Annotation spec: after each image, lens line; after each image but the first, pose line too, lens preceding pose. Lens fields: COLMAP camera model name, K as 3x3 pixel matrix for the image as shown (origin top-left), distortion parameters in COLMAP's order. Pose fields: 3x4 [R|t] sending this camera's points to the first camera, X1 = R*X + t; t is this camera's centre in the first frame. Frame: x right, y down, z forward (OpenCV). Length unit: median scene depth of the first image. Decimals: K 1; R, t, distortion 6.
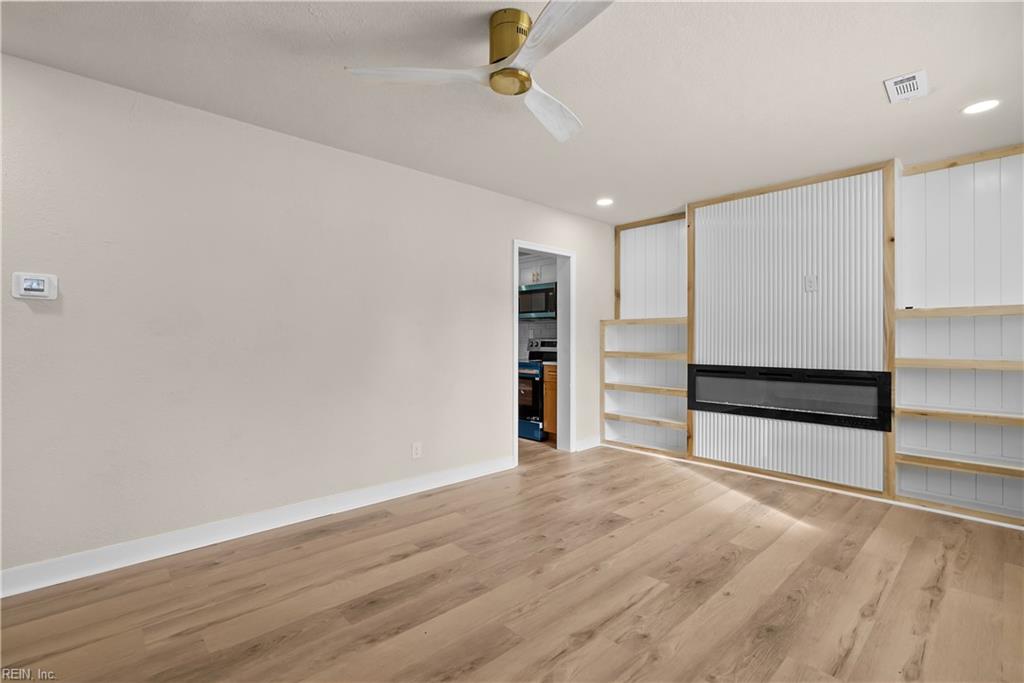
lens RADIAL K [[465.9, 0, 516.4], [0, 465.9, 339.7], [0, 0, 1]] dist [-0.009743, 0.003214]
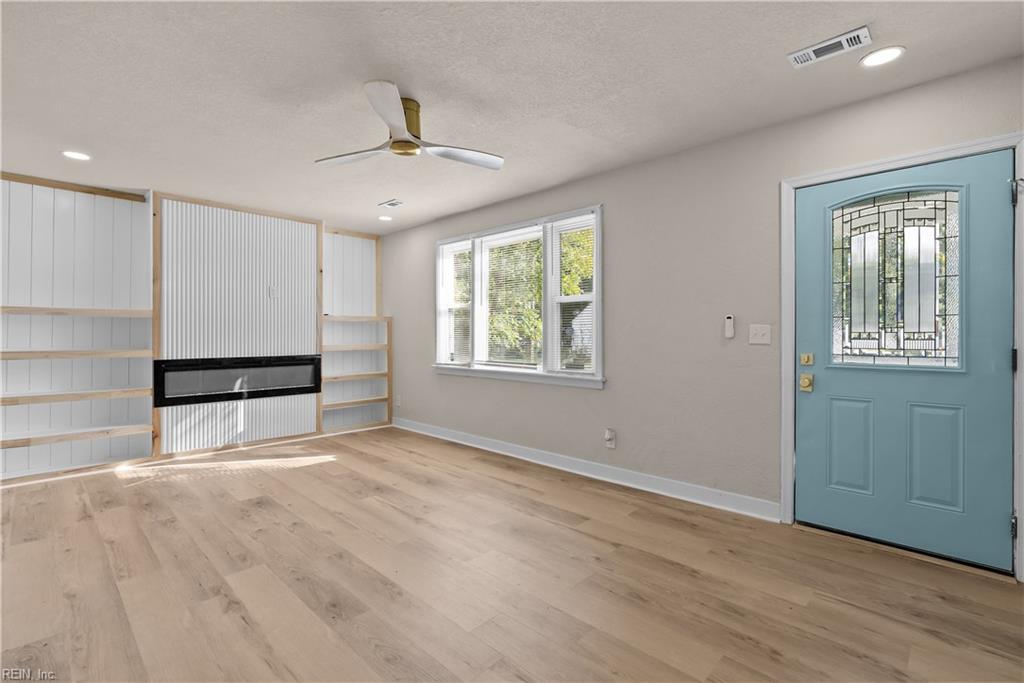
lens RADIAL K [[465.9, 0, 507.9], [0, 465.9, 338.3], [0, 0, 1]] dist [-0.009743, 0.003214]
pose [[-0.043075, -0.009321, 0.999028, -1.004444], [0.000760, 0.999956, 0.009363, -0.000601], [-0.999072, 0.001162, -0.043066, 0.528680]]
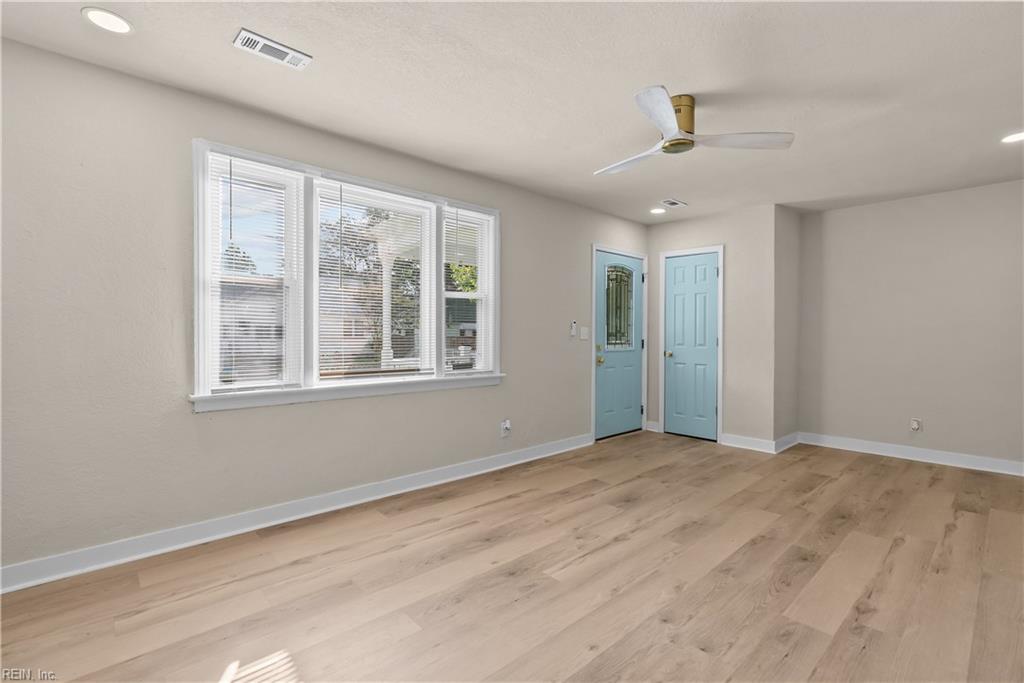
lens RADIAL K [[465.9, 0, 519.2], [0, 465.9, 337.9], [0, 0, 1]] dist [-0.009743, 0.003214]
pose [[-0.999972, -0.007066, 0.002559, 0.318857], [-0.007041, 0.999929, 0.009567, 0.002449], [-0.002627, 0.009548, -0.999951, 1.685531]]
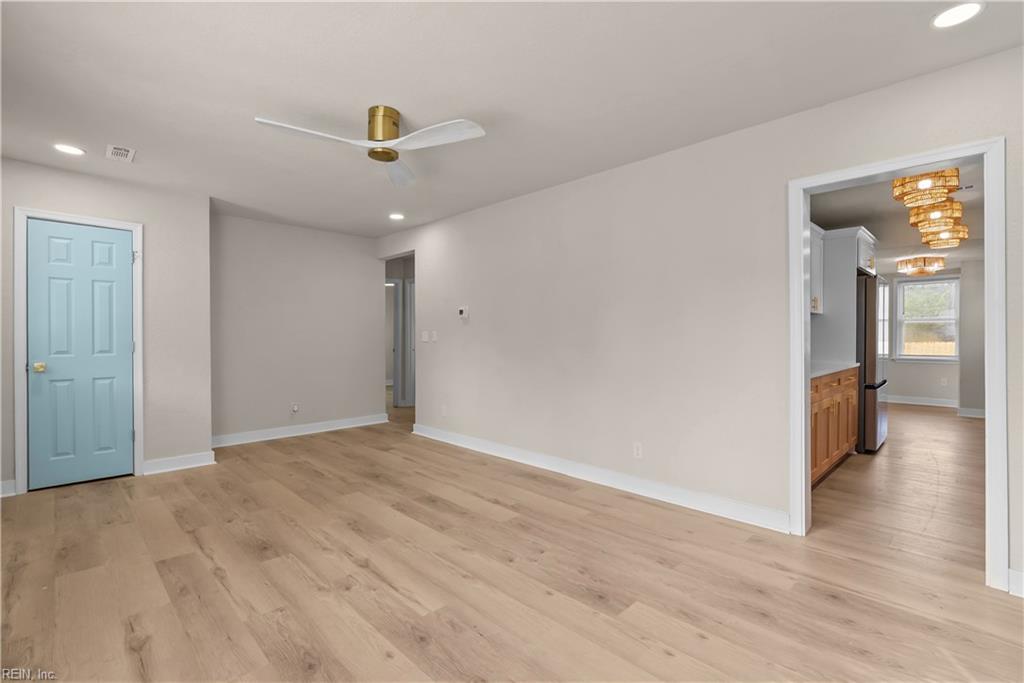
lens RADIAL K [[465.9, 0, 507.6], [0, 465.9, 338.2], [0, 0, 1]] dist [-0.009743, 0.003214]
pose [[0.020015, 0.004432, -0.999790, 1.007988], [0.000812, 0.999990, 0.004449, -0.001116], [0.999799, -0.000901, 0.020011, 0.953844]]
